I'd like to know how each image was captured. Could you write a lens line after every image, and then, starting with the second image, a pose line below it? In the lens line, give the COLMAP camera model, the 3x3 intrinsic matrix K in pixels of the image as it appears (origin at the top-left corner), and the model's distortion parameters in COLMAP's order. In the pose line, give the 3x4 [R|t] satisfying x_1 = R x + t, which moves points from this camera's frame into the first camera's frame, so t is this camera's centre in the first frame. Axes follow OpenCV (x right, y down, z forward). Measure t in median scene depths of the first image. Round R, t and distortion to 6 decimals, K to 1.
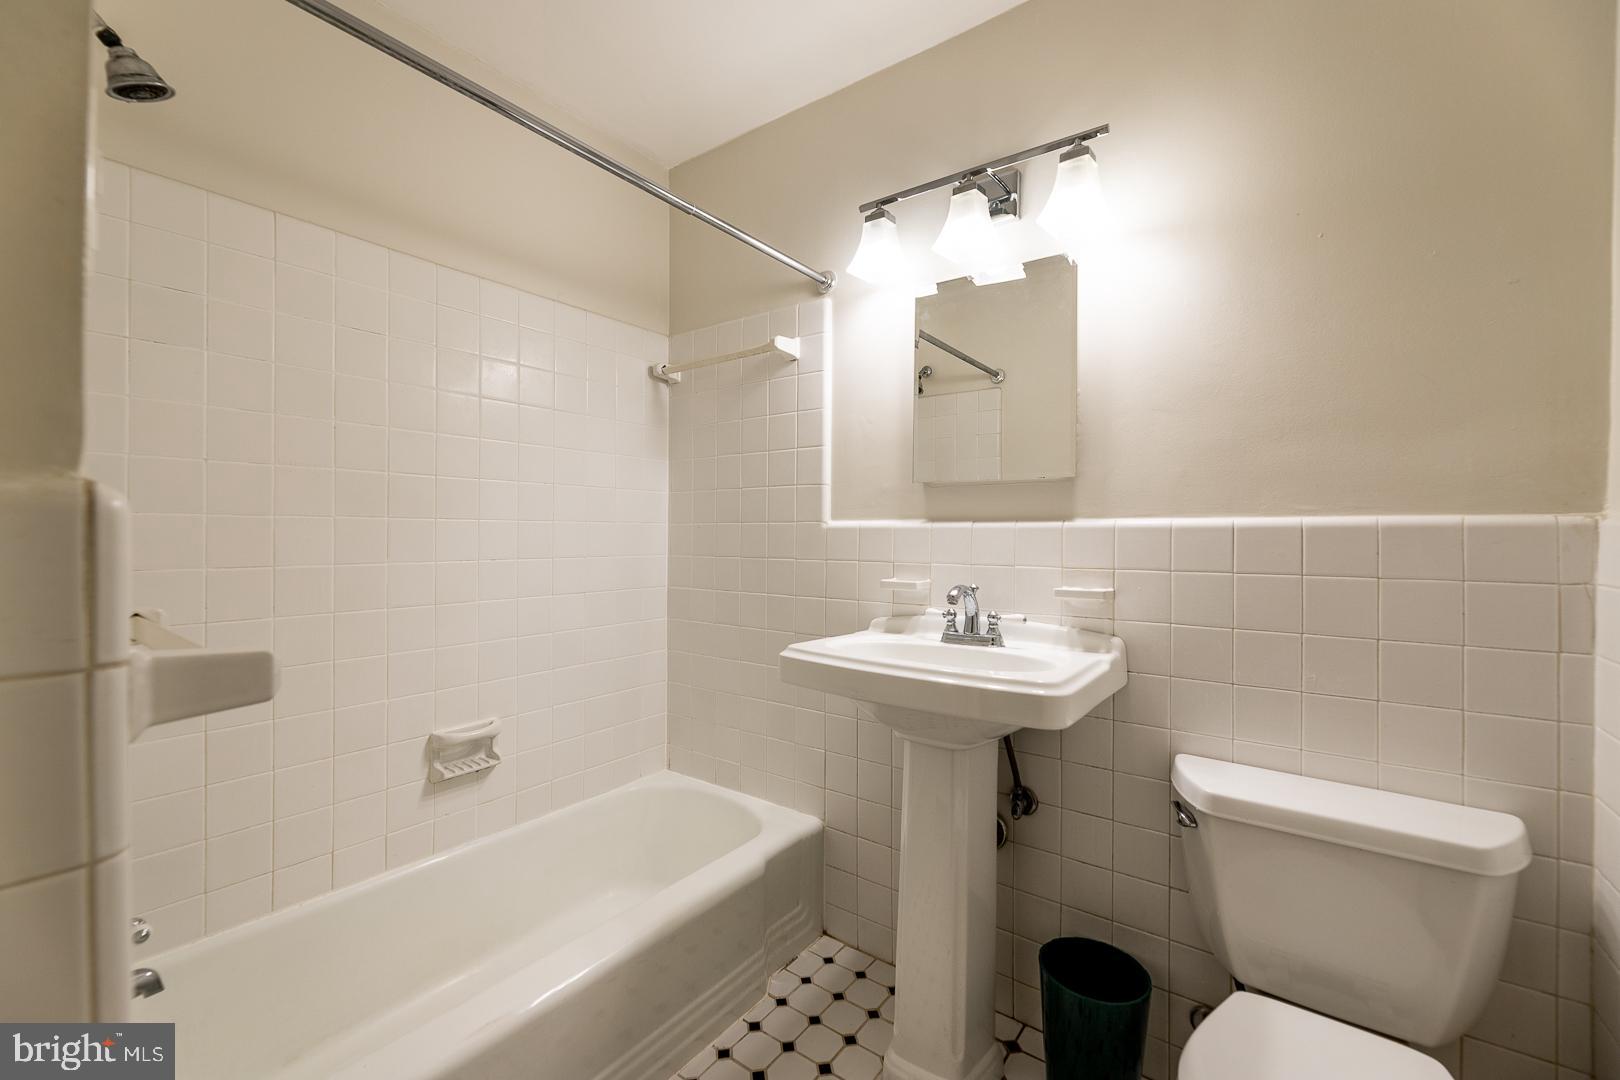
lens RADIAL K [[666.3, 0, 806.4], [0, 666.3, 541.1], [0, 0, 1]] dist [-0.002907, -0.002668]
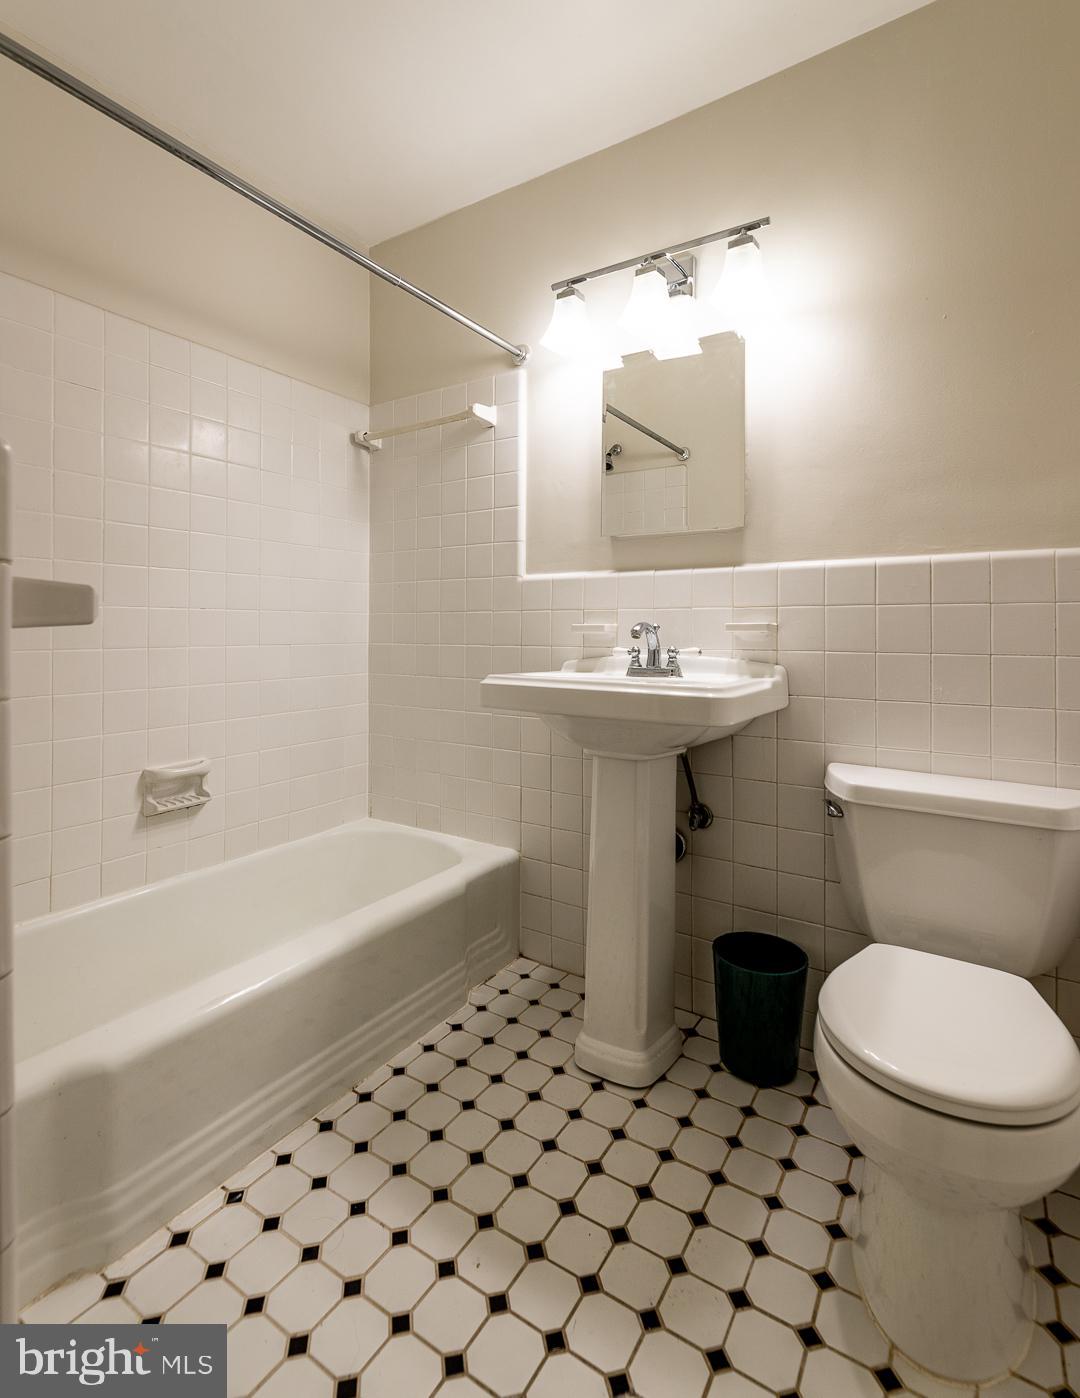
lens RADIAL K [[783.2, 0, 543.2], [0, 783.2, 698.4], [0, 0, 1]] dist [-0.006163, -0.003596]
pose [[0.997837, -0.001041, 0.065729, -0.019611], [0.002186, 0.999847, -0.017344, 0.205085], [-0.065701, 0.017450, 0.997687, -0.274962]]
